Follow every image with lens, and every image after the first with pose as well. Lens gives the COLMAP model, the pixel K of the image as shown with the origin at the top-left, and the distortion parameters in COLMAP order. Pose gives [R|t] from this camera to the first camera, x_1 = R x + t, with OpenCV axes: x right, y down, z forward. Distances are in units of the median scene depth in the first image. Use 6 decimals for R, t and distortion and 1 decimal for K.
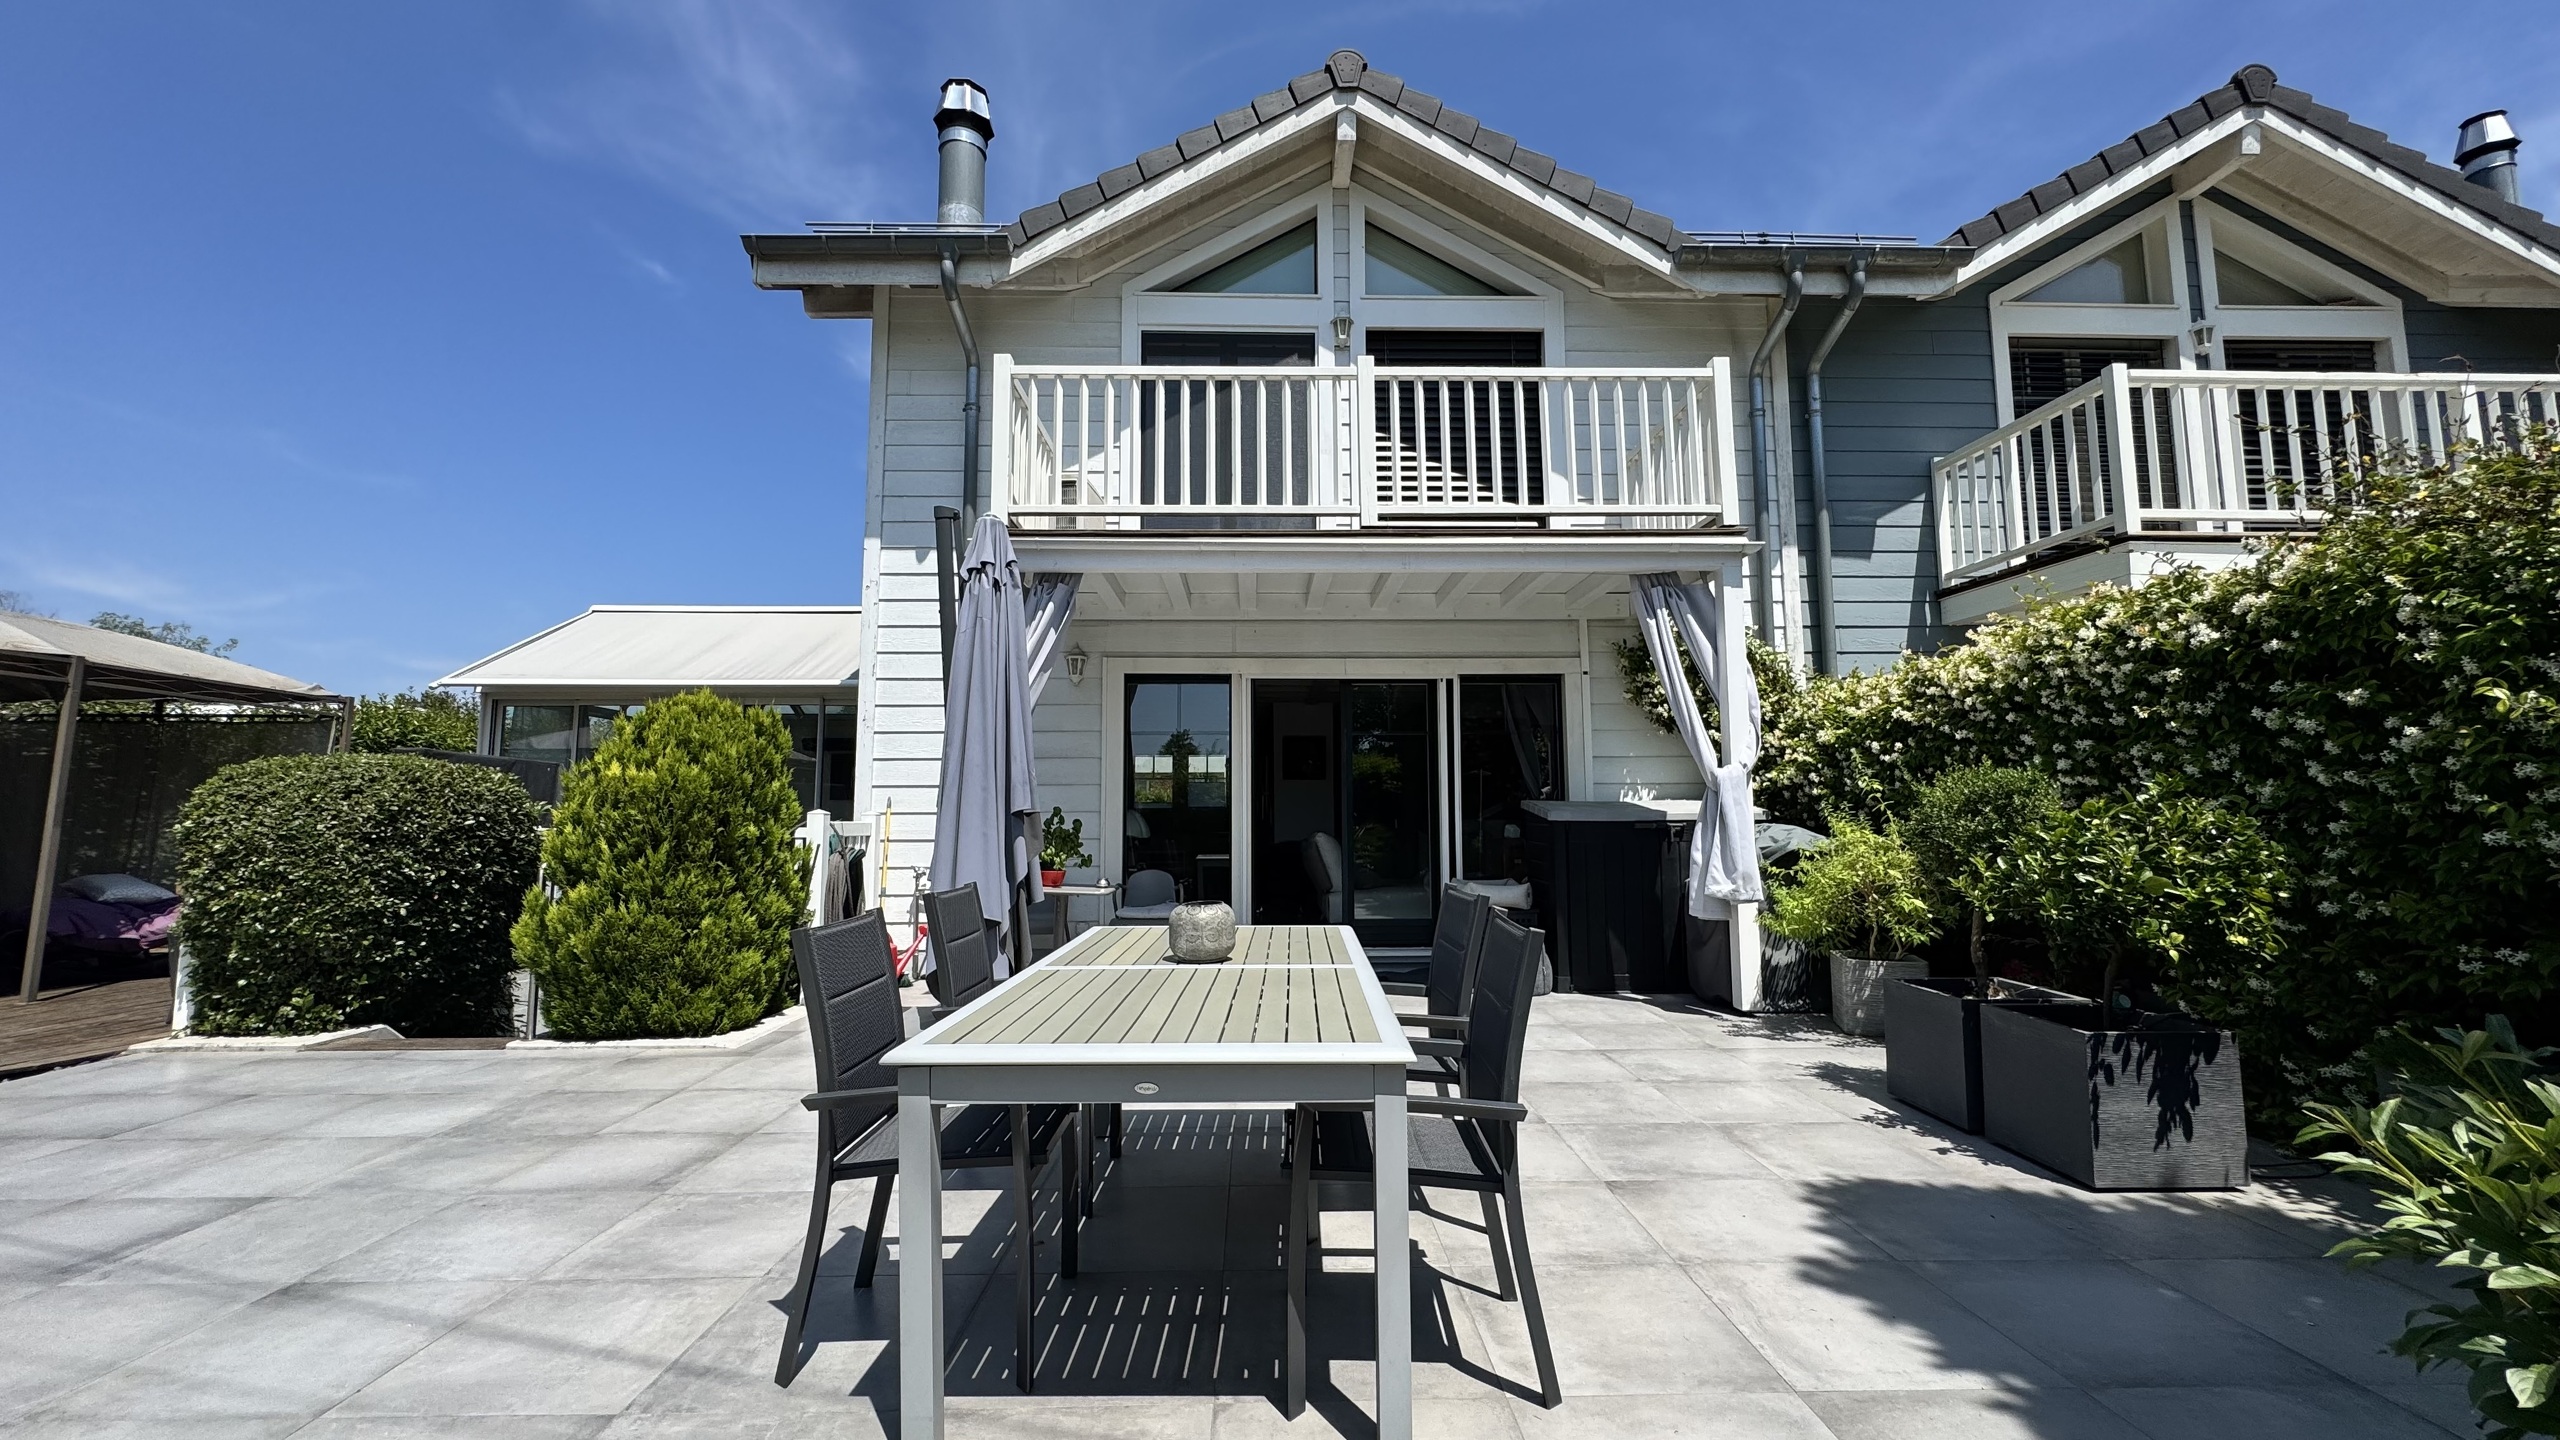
lens RADIAL K [[1017.9, 0, 1278.3], [0, 1017.9, 716.5], [0, 0, 1]] dist [-0.002797, 0.000034]
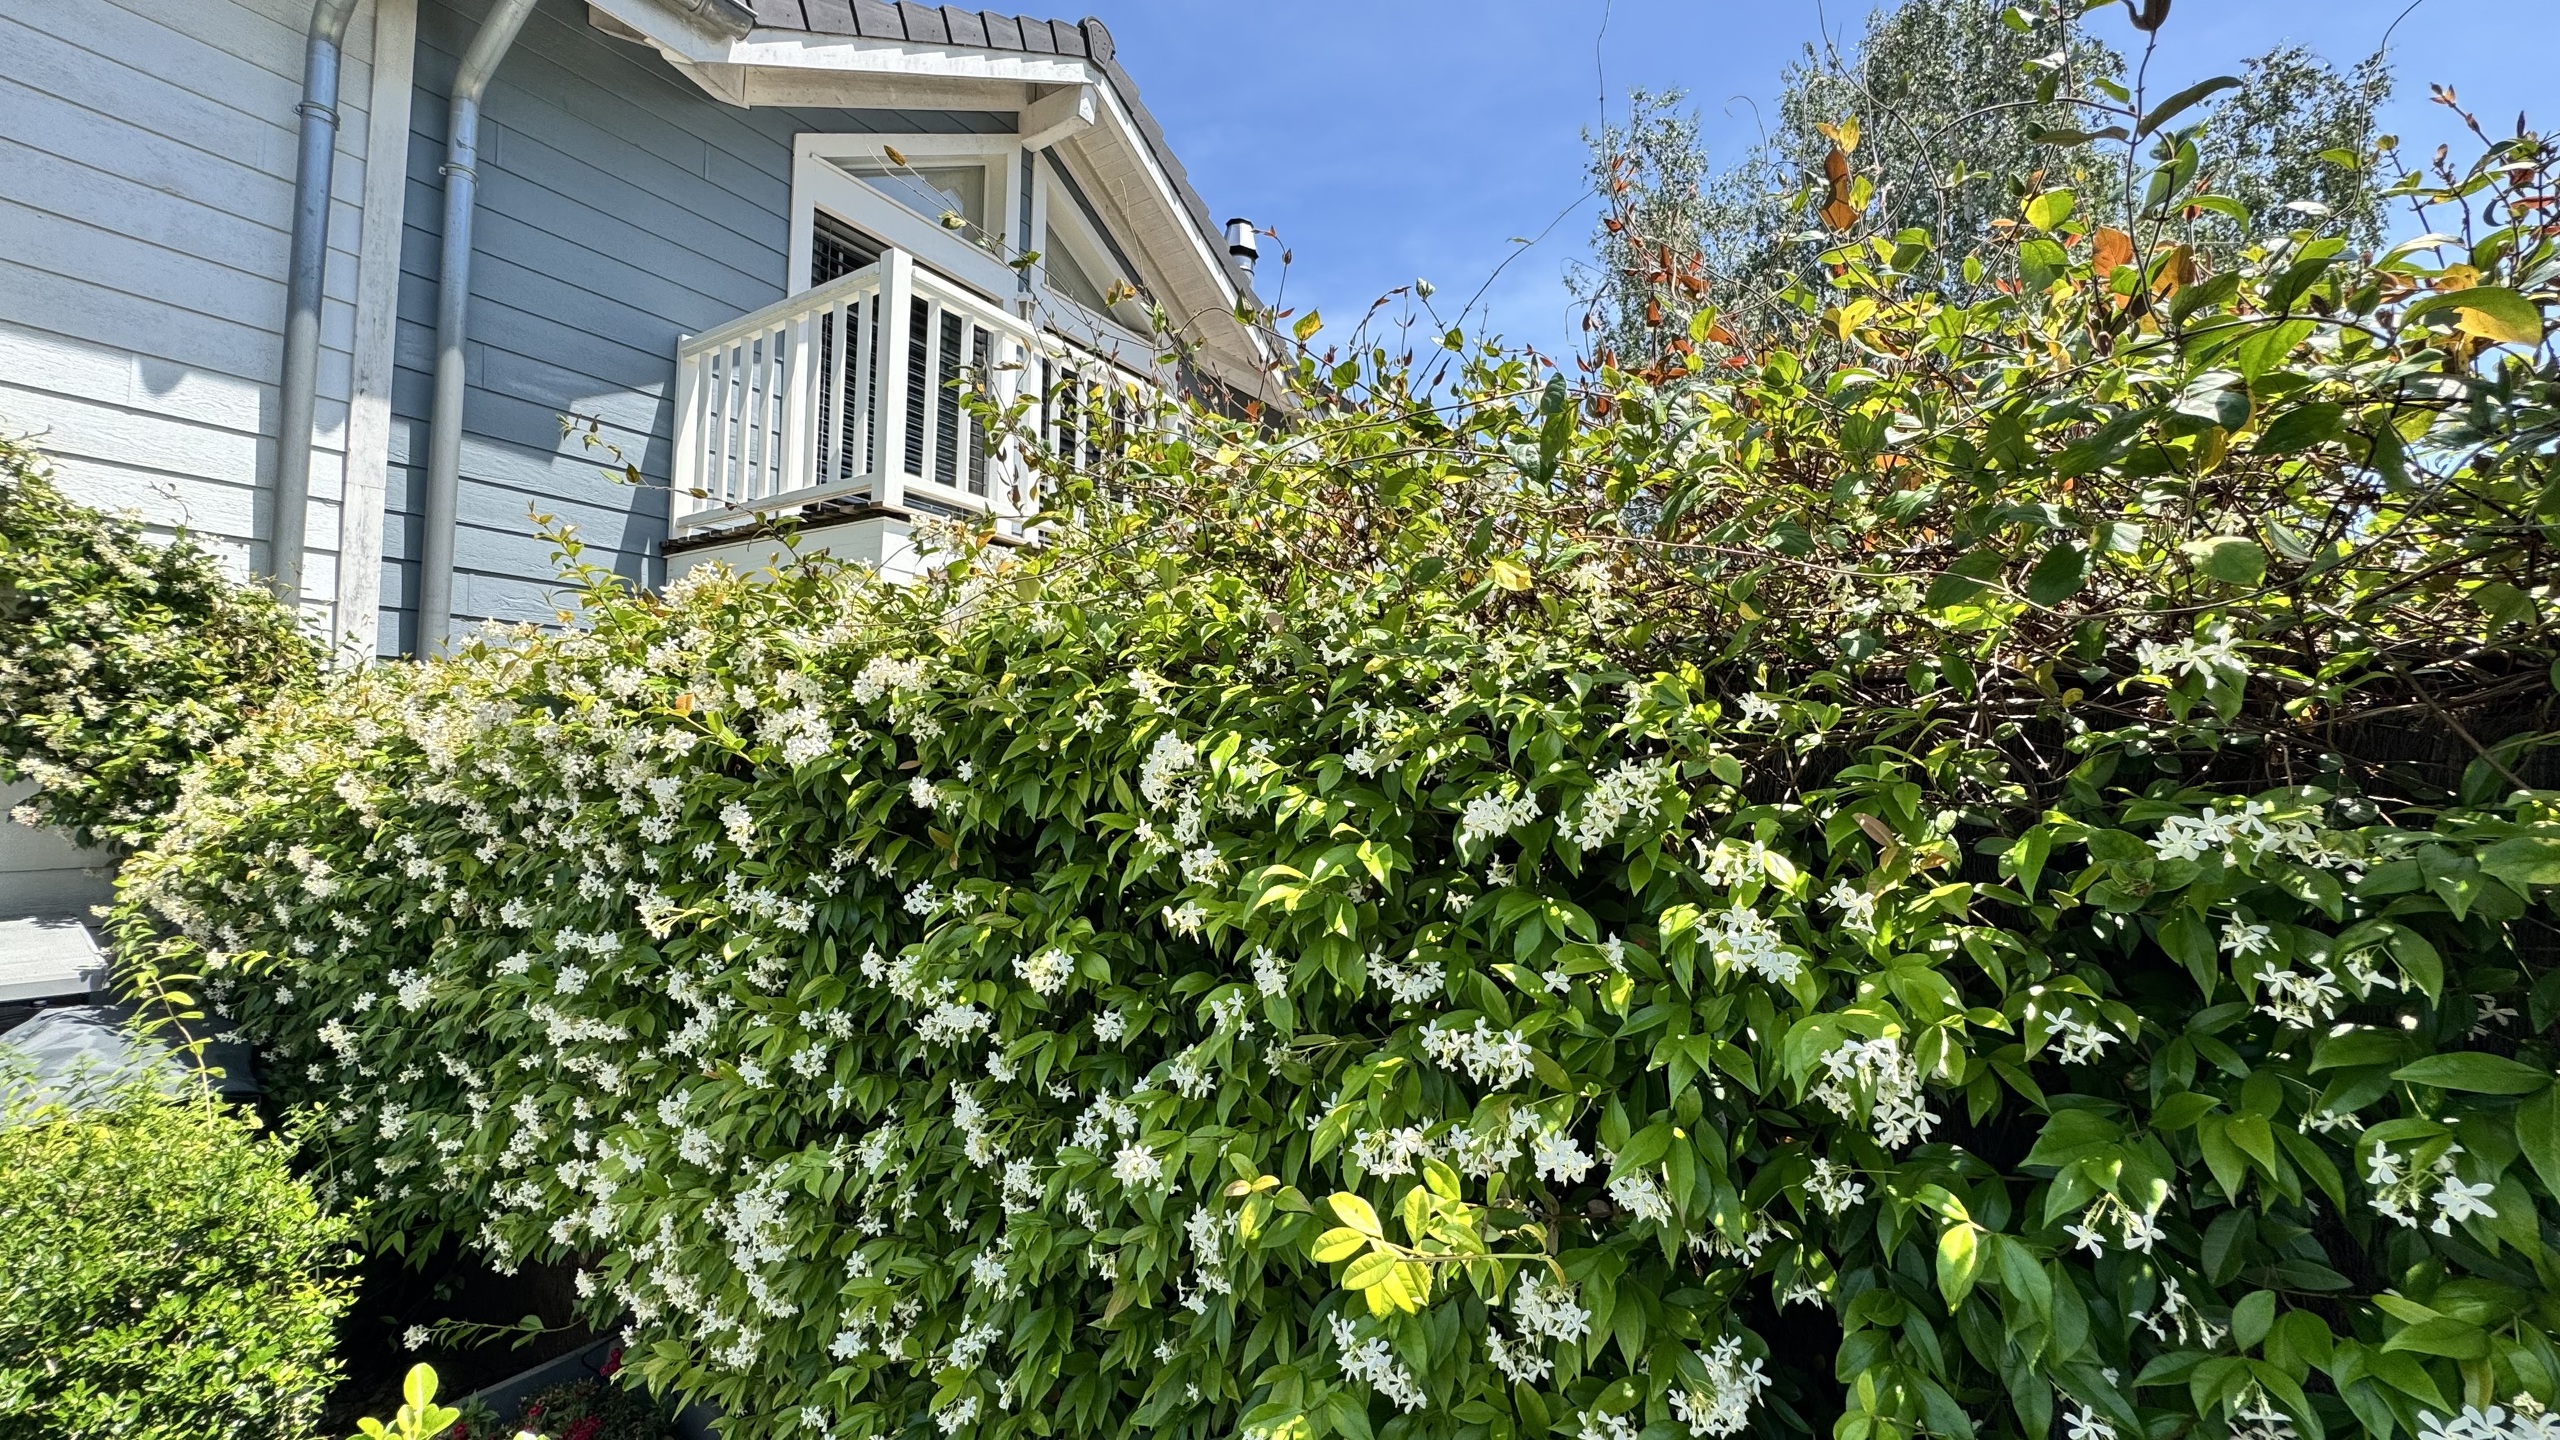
lens RADIAL K [[1017.9, 0, 1278.3], [0, 1017.9, 716.5], [0, 0, 1]] dist [-0.002797, 0.000034]
pose [[0.558897, 0.058171, 0.827194, 0.500451], [-0.102381, 0.994745, -0.000780, -0.077759], [-0.822892, -0.084253, 0.561916, 0.458167]]
